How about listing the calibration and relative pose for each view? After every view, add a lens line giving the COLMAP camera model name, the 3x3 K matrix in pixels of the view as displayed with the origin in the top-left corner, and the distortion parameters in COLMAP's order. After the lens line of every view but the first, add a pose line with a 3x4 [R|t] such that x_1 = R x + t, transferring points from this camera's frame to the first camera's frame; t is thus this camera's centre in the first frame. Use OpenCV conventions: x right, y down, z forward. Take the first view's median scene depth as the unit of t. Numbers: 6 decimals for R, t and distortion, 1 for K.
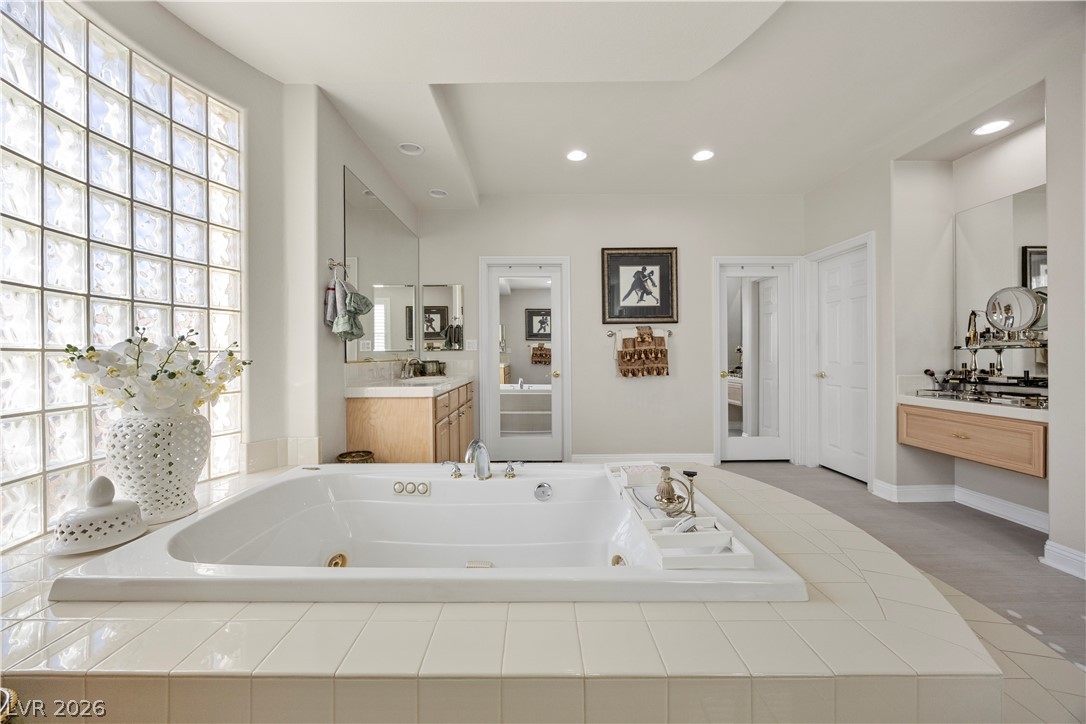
lens RADIAL K [[411.8, 0, 539.2], [0, 411.8, 357.6], [0, 0, 1]] dist [0.001736, 0.000184]
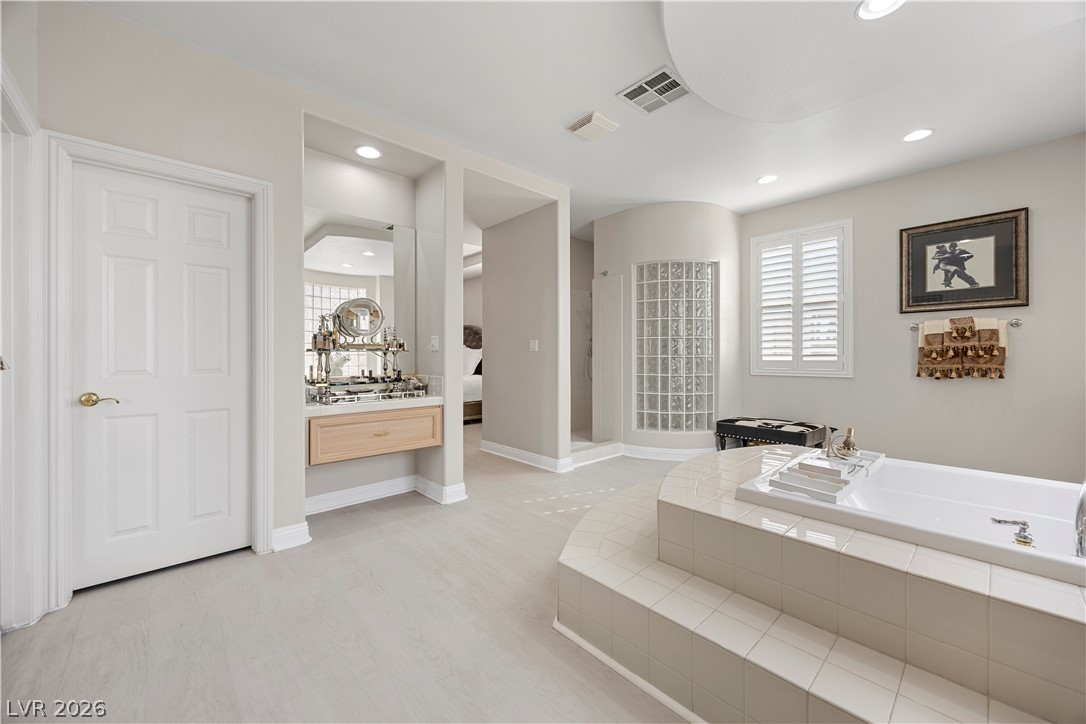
lens RADIAL K [[411.8, 0, 540.0], [0, 411.8, 353.9], [0, 0, 1]] dist [0.001736, 0.000184]
pose [[-0.667835, 0.001250, 0.744308, -0.037247], [0.003476, 0.999993, 0.001440, -0.014389], [-0.744301, 0.003549, -0.667834, 1.378706]]
